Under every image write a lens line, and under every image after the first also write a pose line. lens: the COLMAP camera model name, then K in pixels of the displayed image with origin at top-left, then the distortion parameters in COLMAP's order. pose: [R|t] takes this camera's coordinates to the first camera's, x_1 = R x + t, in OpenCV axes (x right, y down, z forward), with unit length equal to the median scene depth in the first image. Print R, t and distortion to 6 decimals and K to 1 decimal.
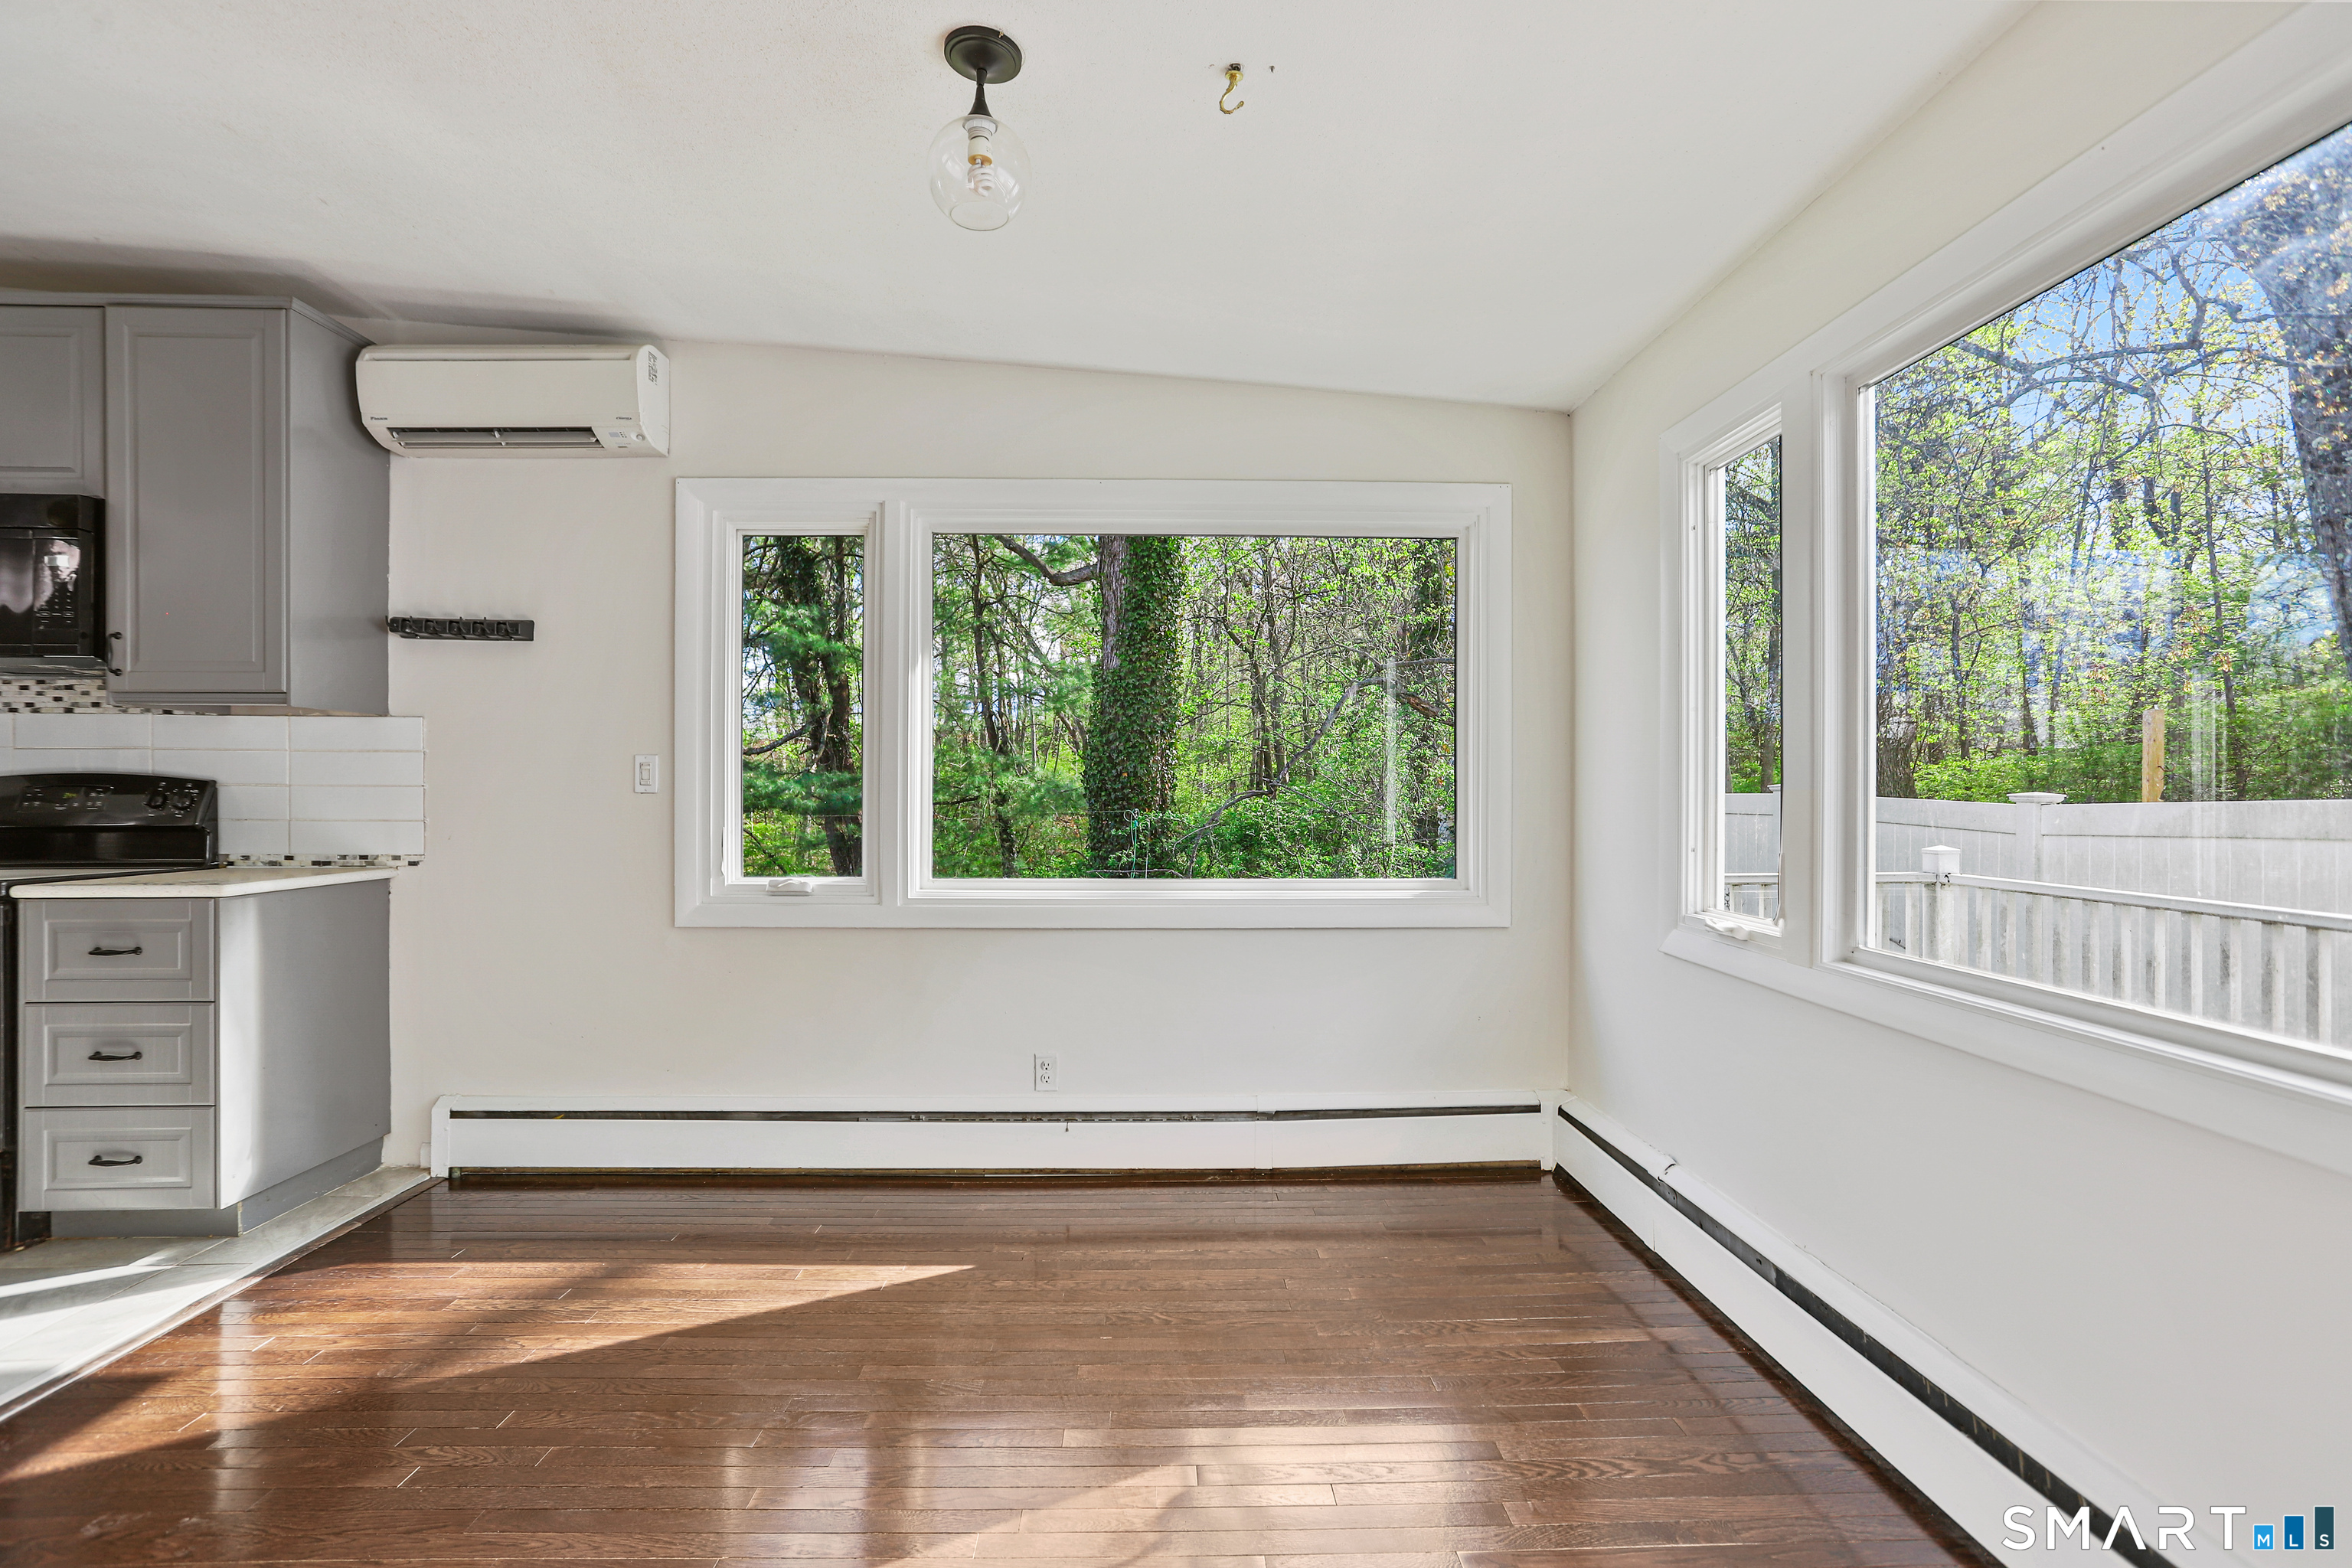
lens RADIAL K [[1146.4, 0, 1173.6], [0, 1146.4, 778.4], [0, 0, 1]] dist [-0.055045, 0.030229]
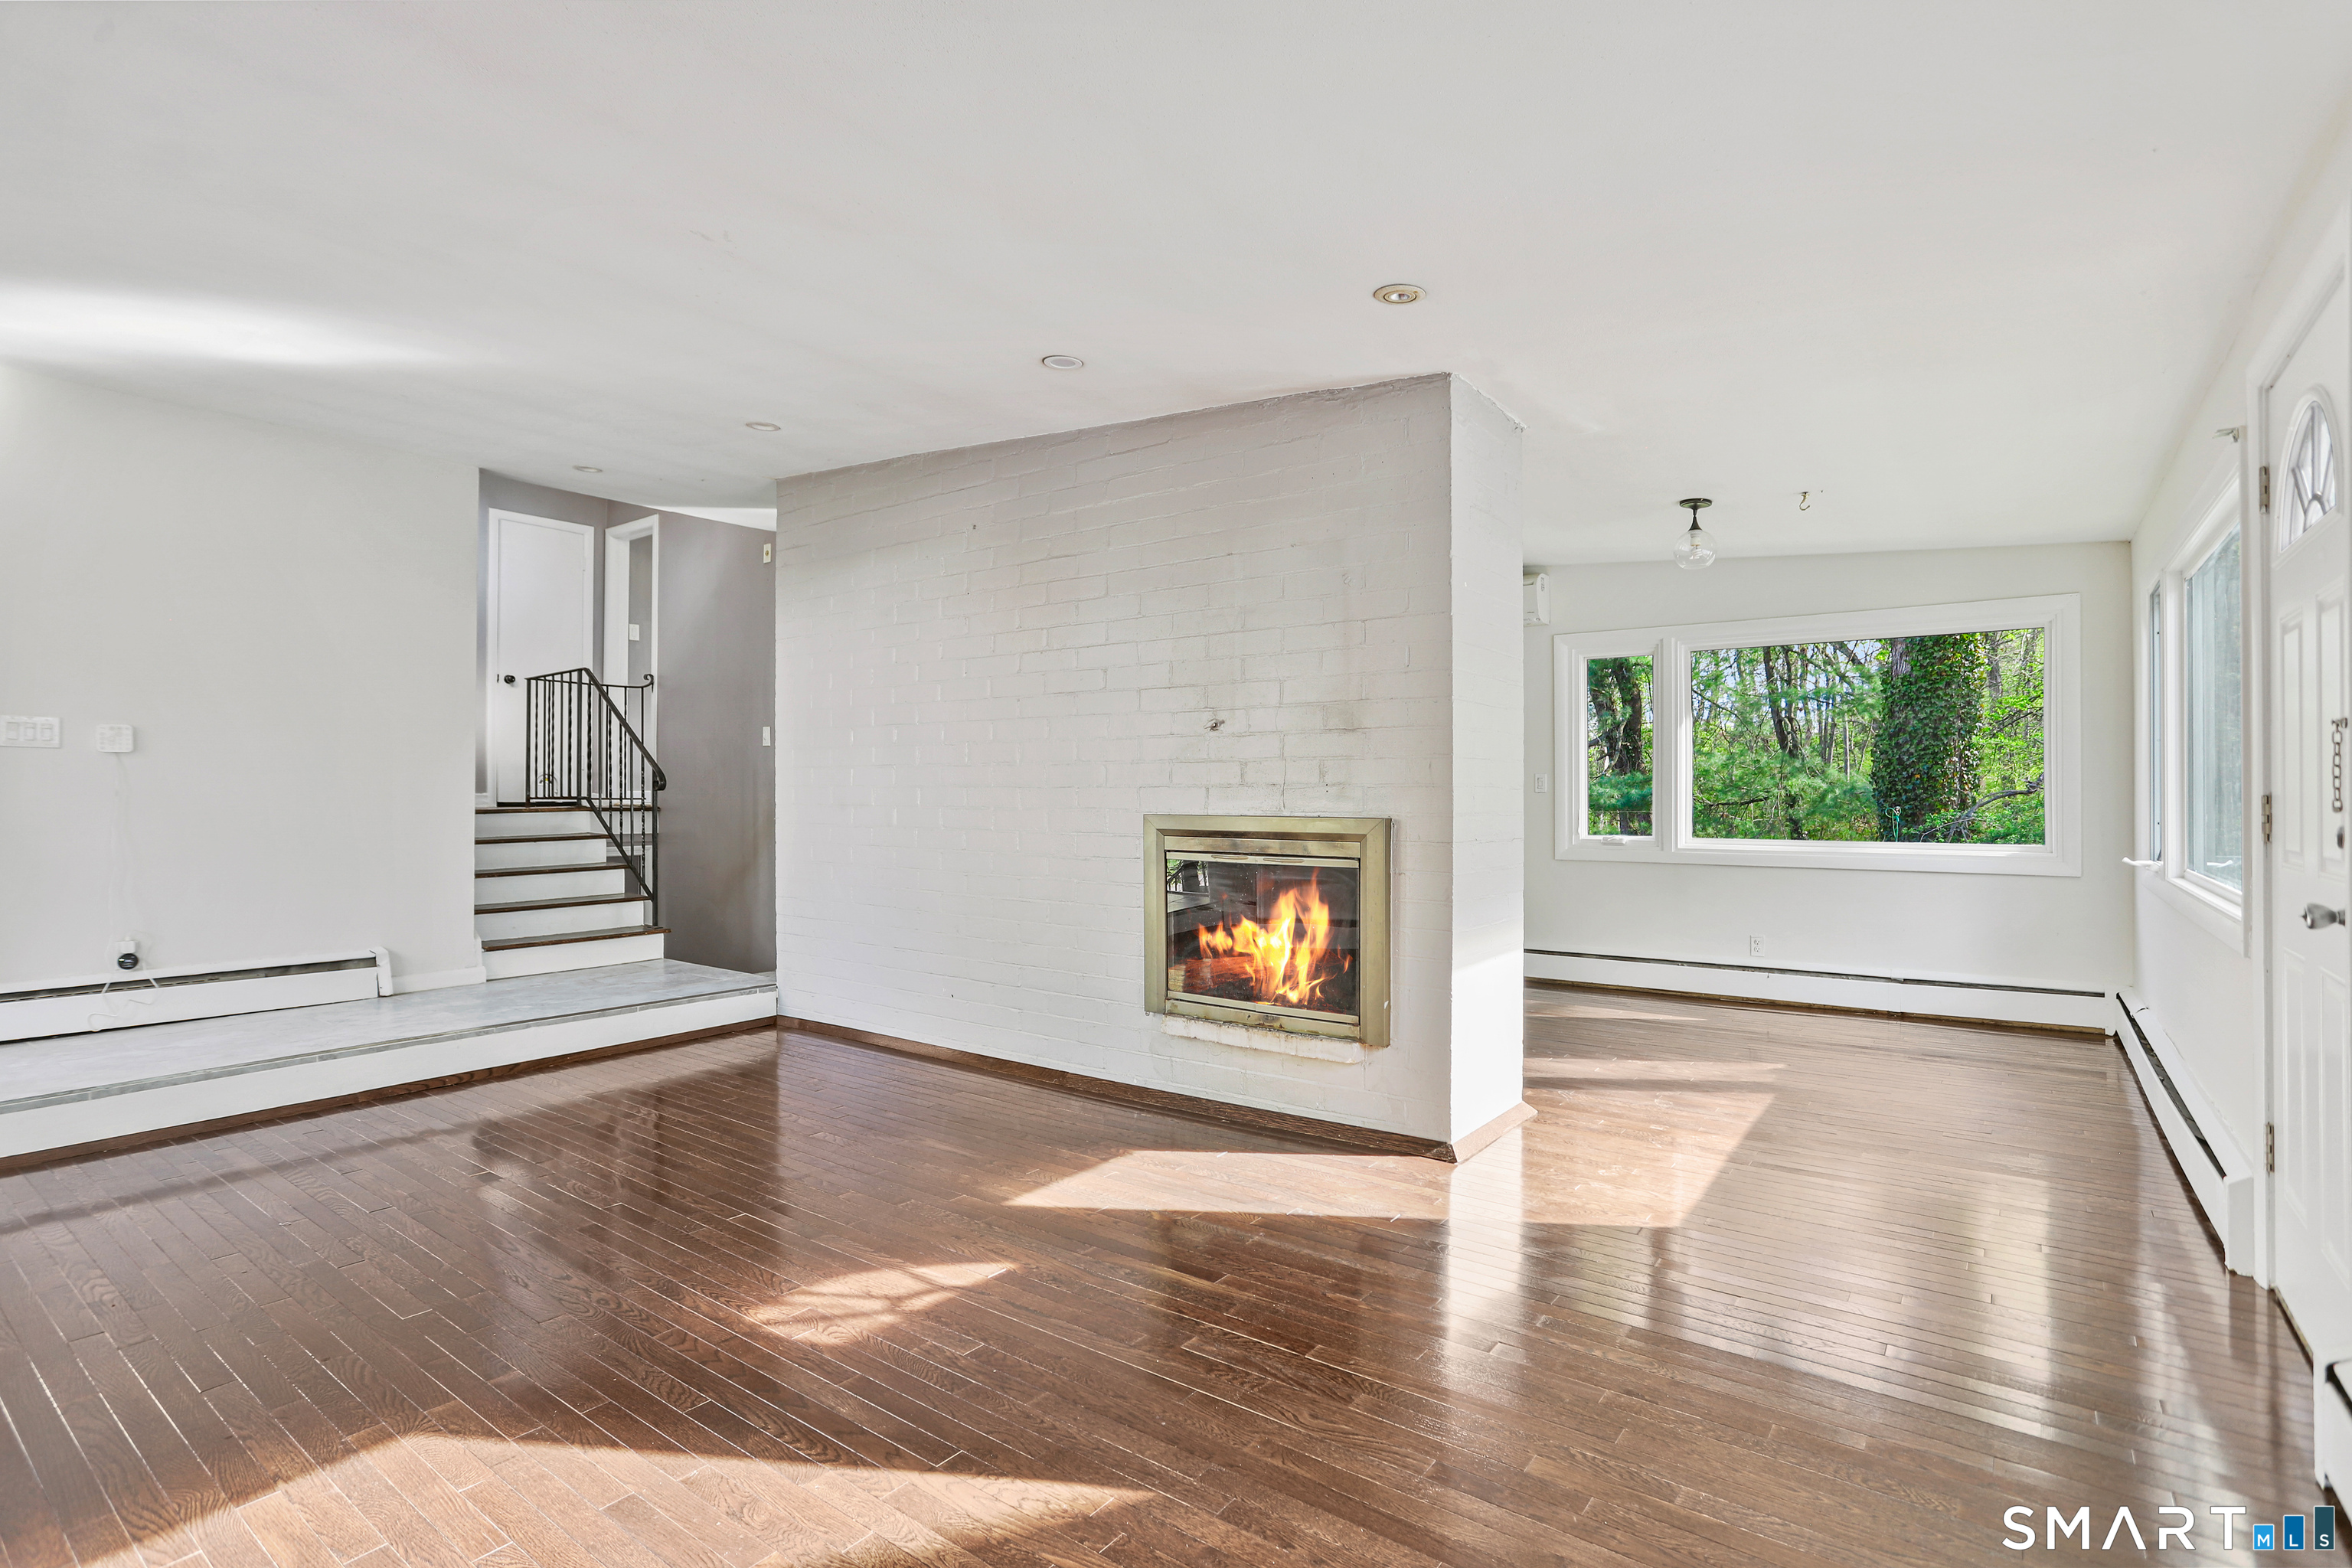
lens RADIAL K [[1129.6, 0, 1184.9], [0, 1129.6, 785.7], [0, 0, 1]] dist [-0.020768, 0.000249]
pose [[0.789137, -0.005261, -0.614194, 0.272876], [0.008041, 0.999966, 0.001766, -0.007312], [0.614164, -0.006332, 0.789153, -0.987510]]
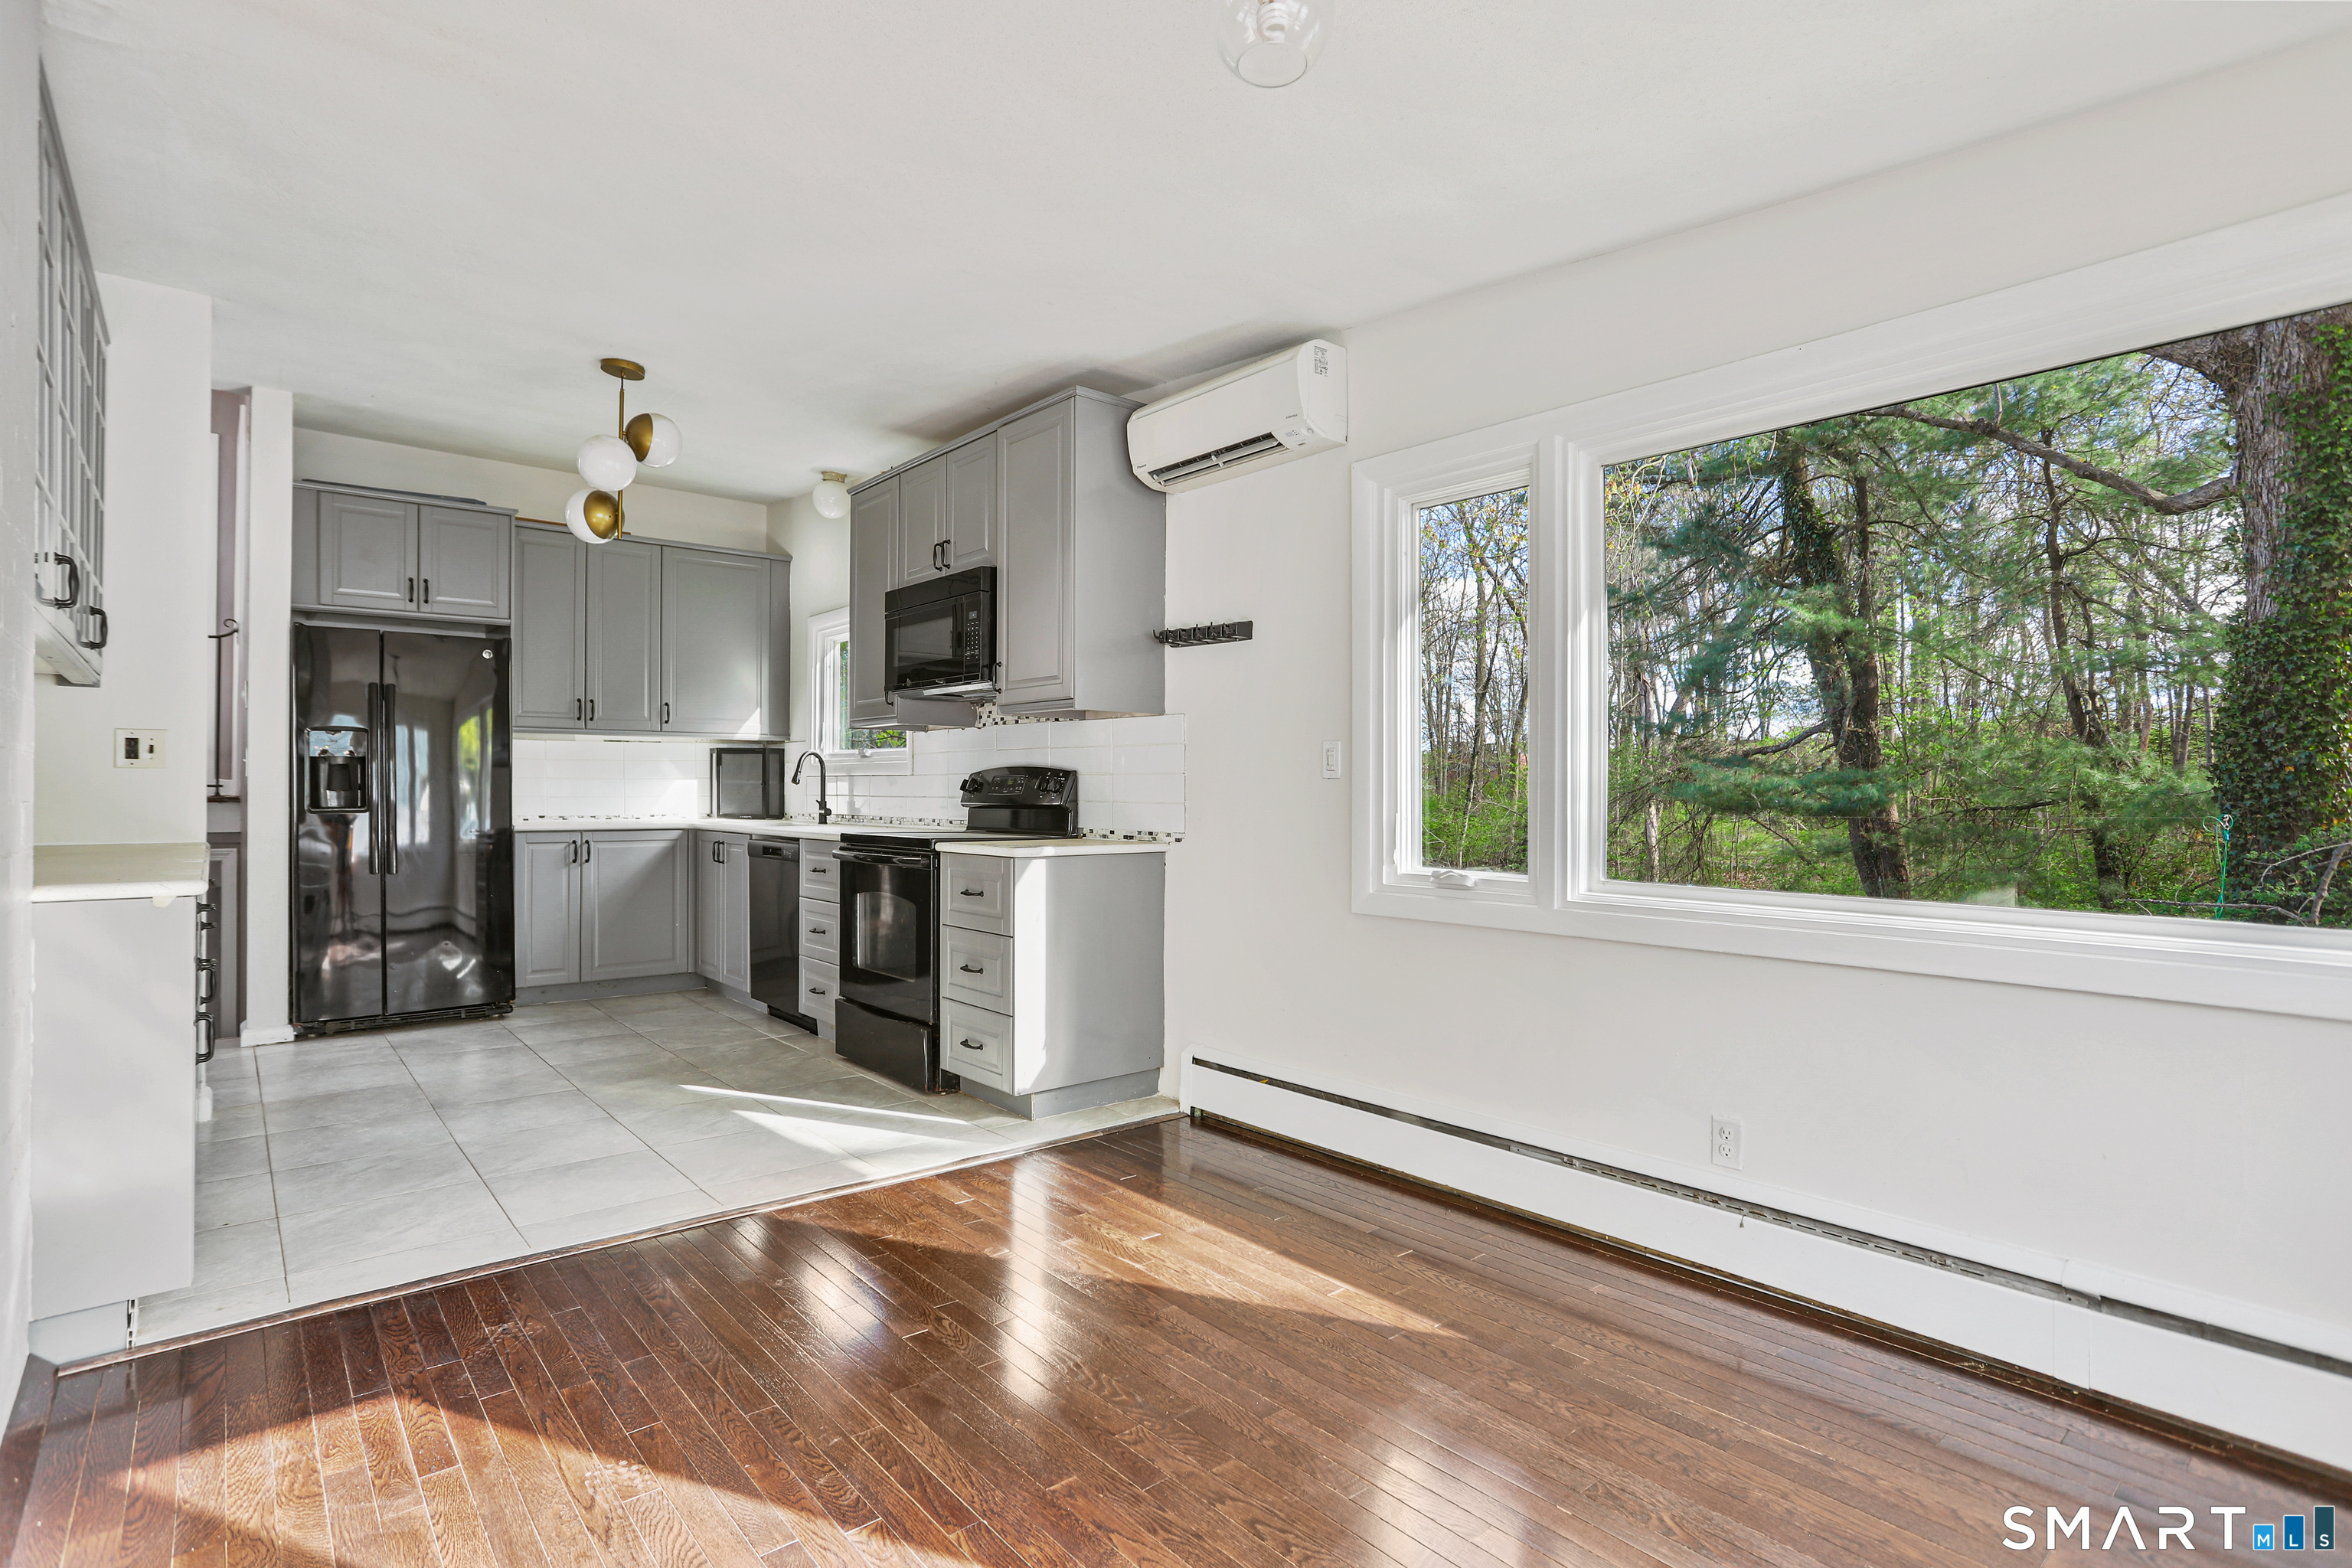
lens RADIAL K [[1146.4, 0, 1173.6], [0, 1146.4, 778.4], [0, 0, 1]] dist [-0.055045, 0.030229]
pose [[0.636140, -0.004836, -0.771559, 0.237181], [0.002610, 0.999988, -0.004116, 0.016394], [0.771569, 0.000604, 0.636145, 0.238505]]
